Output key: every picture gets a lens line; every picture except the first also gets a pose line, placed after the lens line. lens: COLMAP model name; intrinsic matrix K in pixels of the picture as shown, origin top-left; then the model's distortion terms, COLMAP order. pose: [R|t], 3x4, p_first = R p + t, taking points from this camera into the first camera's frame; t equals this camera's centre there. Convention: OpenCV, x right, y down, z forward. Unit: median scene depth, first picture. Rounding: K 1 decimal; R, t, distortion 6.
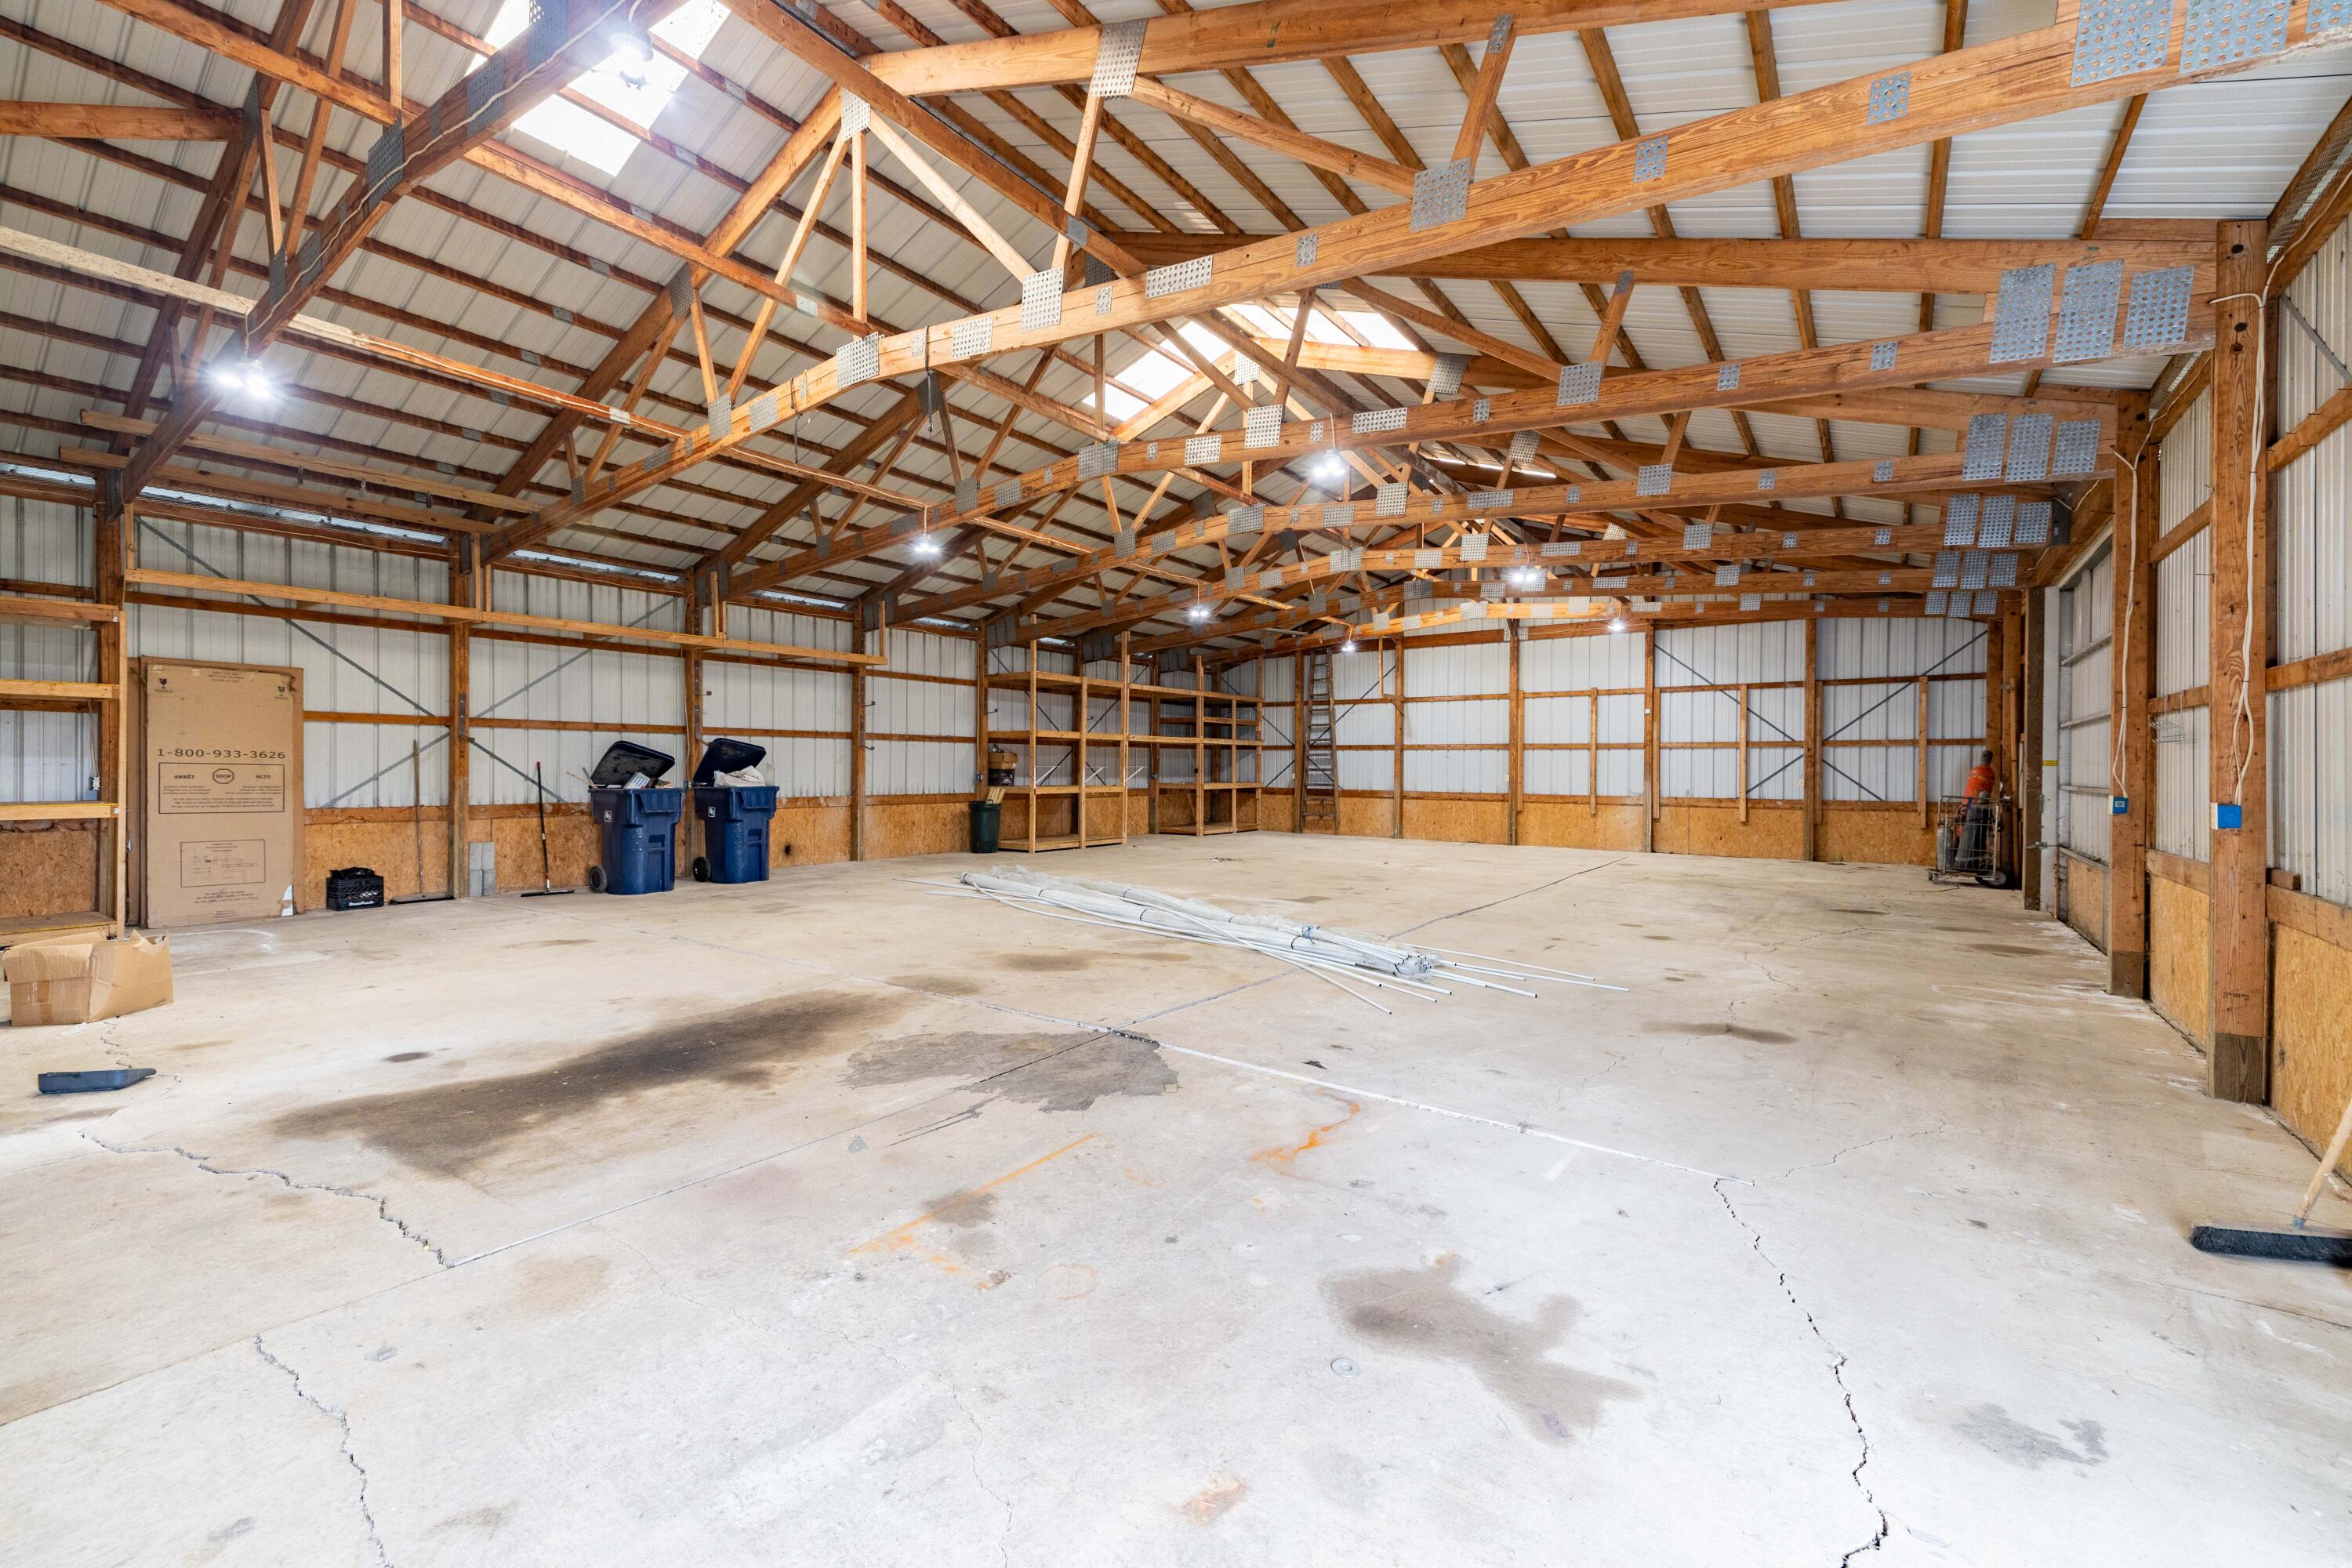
lens RADIAL K [[975.6, 0, 1173.9], [0, 975.6, 777.4], [0, 0, 1]] dist [0.059433, -0.021505]
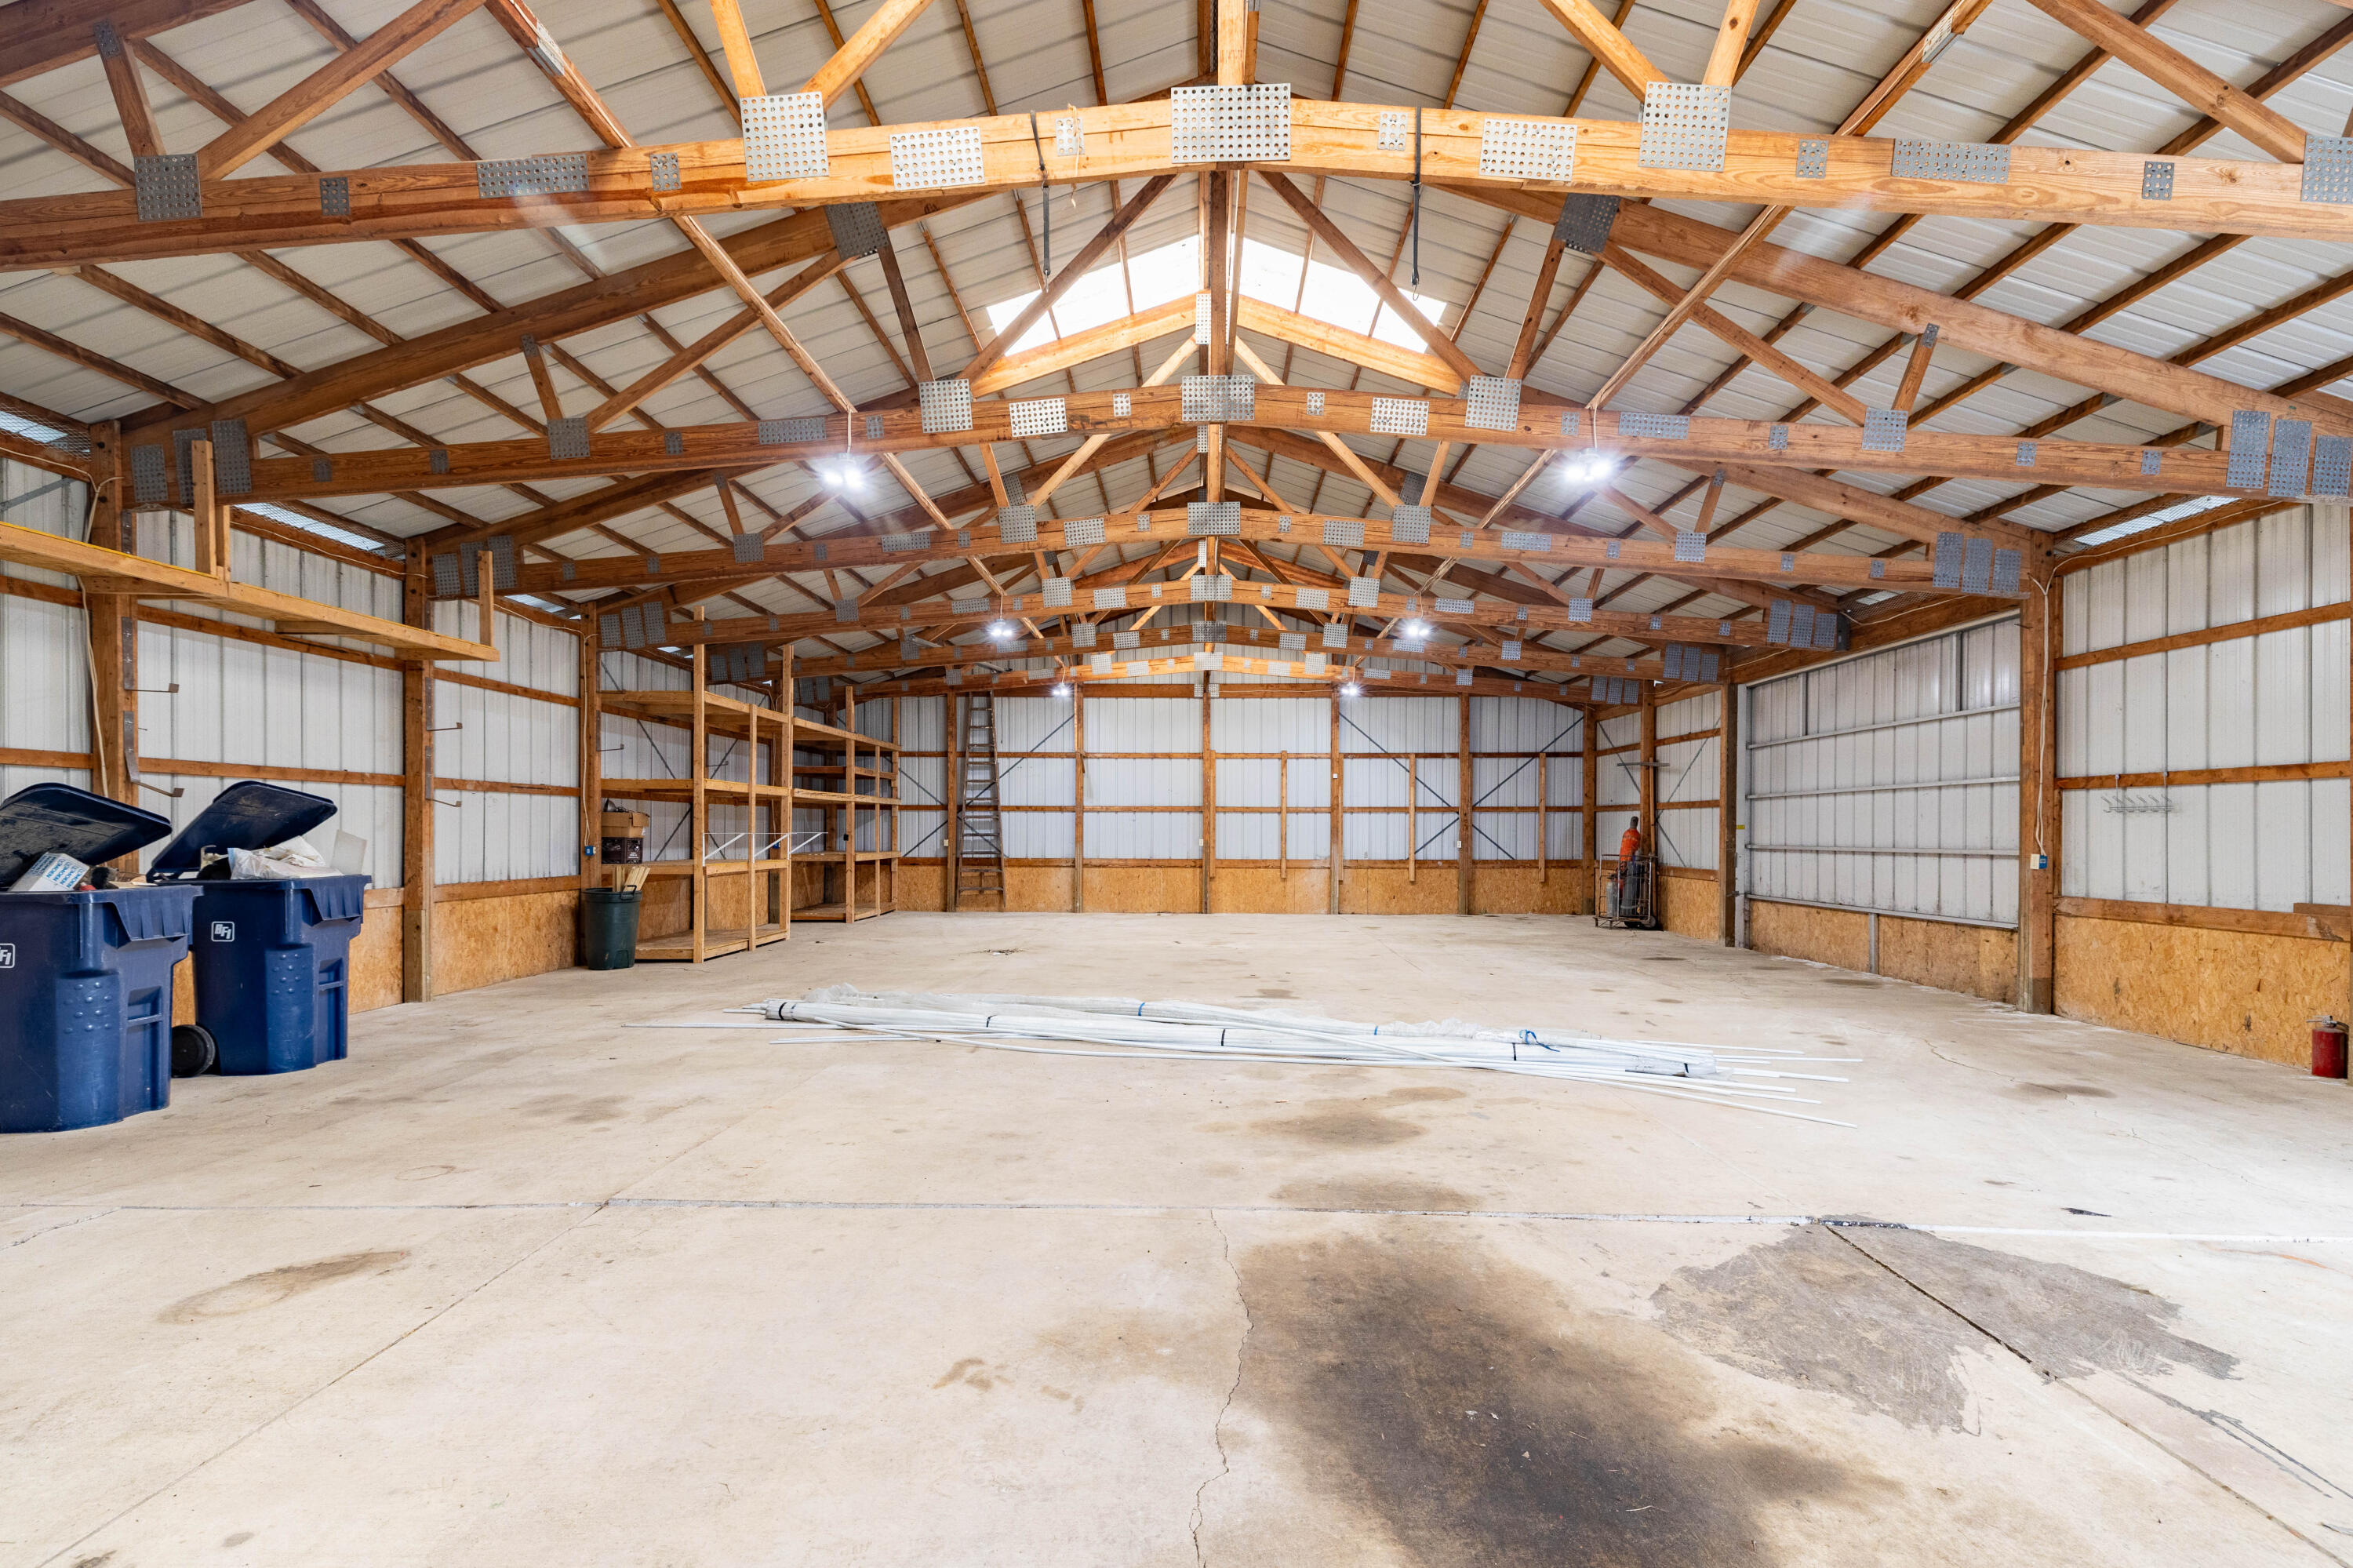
lens RADIAL K [[1046.6, 0, 1184.1], [0, 1046.6, 849.3], [0, 0, 1]] dist [0.063361, -0.027185]
pose [[0.817018, -0.014598, 0.576428, -0.278337], [0.009333, 0.999883, 0.012095, -0.005734], [-0.576537, -0.004502, 0.817059, 0.206462]]
